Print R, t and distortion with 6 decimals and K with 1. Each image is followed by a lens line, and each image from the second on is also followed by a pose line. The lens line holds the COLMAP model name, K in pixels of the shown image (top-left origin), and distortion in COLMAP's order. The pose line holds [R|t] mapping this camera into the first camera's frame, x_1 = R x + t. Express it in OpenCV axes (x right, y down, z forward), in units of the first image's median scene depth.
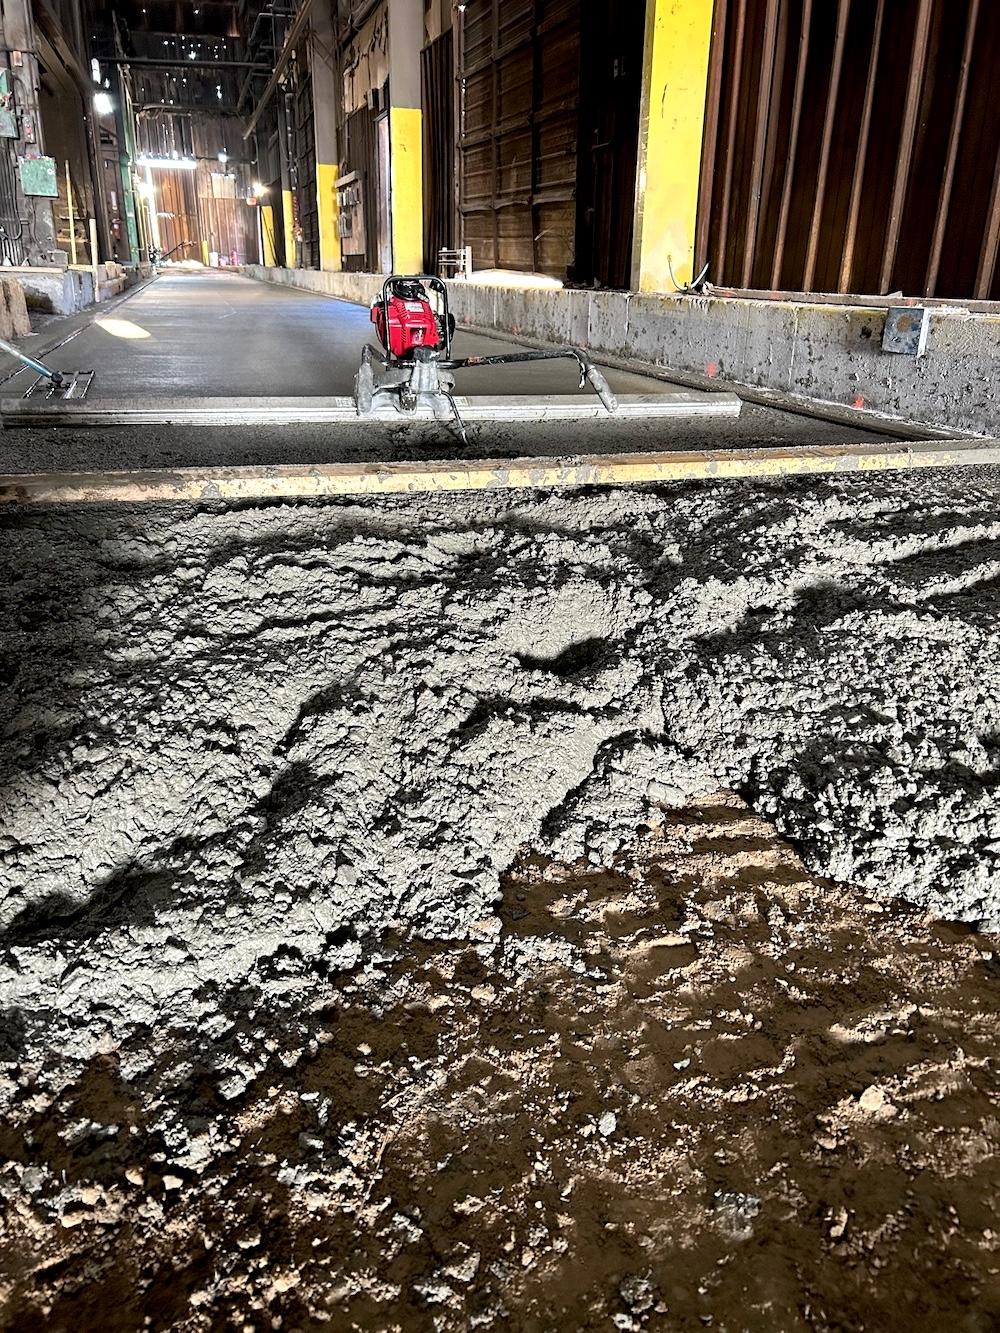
lens RADIAL K [[1007.0, 0, 504.4], [0, 1007.0, 666.6], [0, 0, 1]] dist [0.027922, -0.011257]
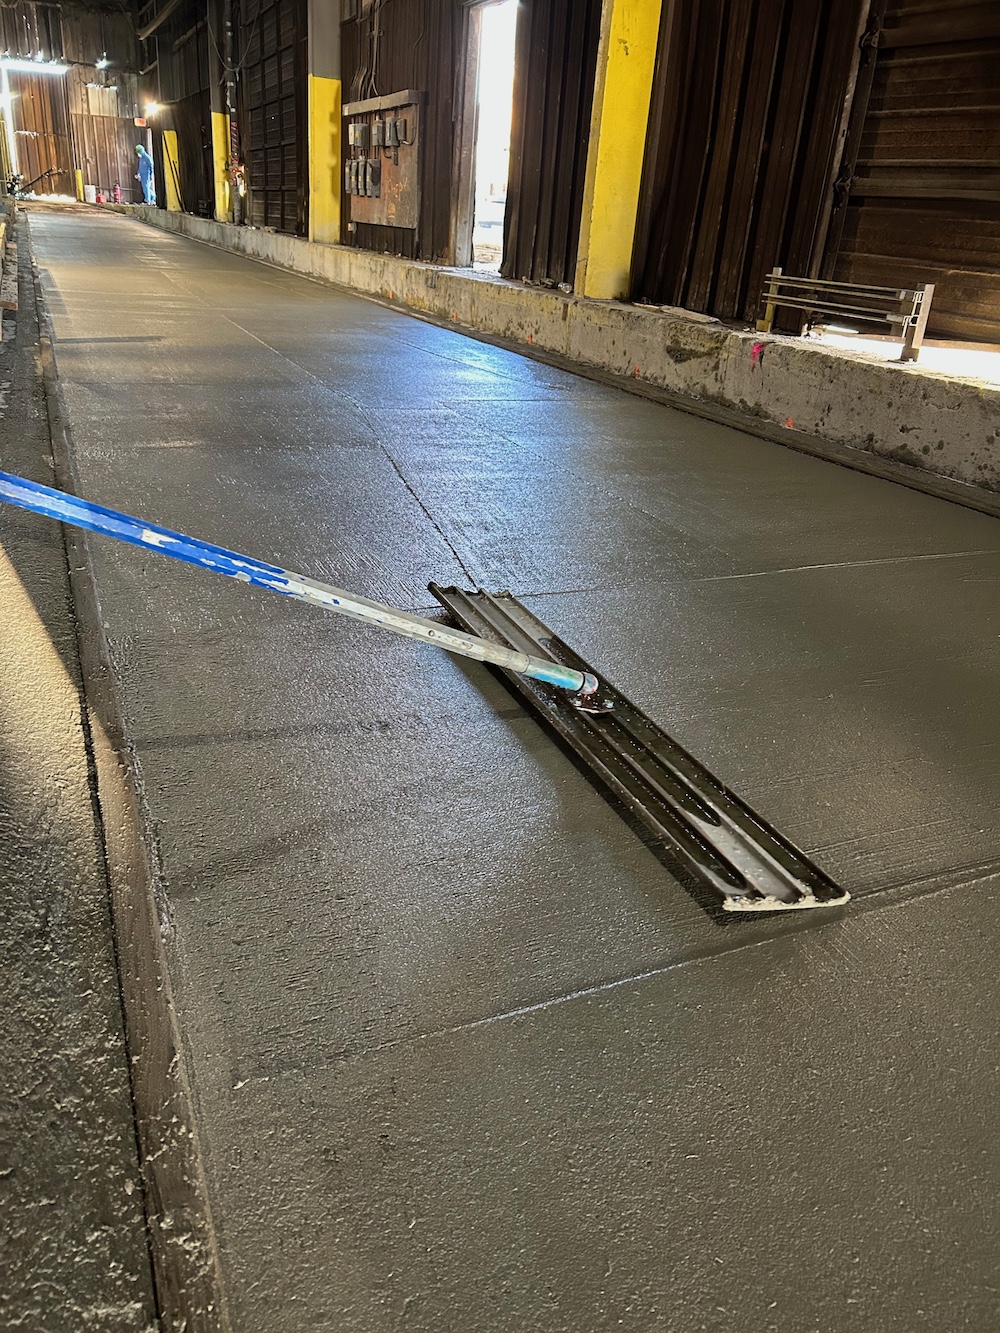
lens RADIAL K [[1007.0, 0, 491.4], [0, 1007.0, 665.7], [0, 0, 1]] dist [0.027922, -0.011257]
pose [[0.993078, -0.002964, 0.117416, -0.070701], [-0.002767, 0.998814, 0.048613, -0.072527], [-0.117421, -0.048602, 0.991892, 0.155413]]
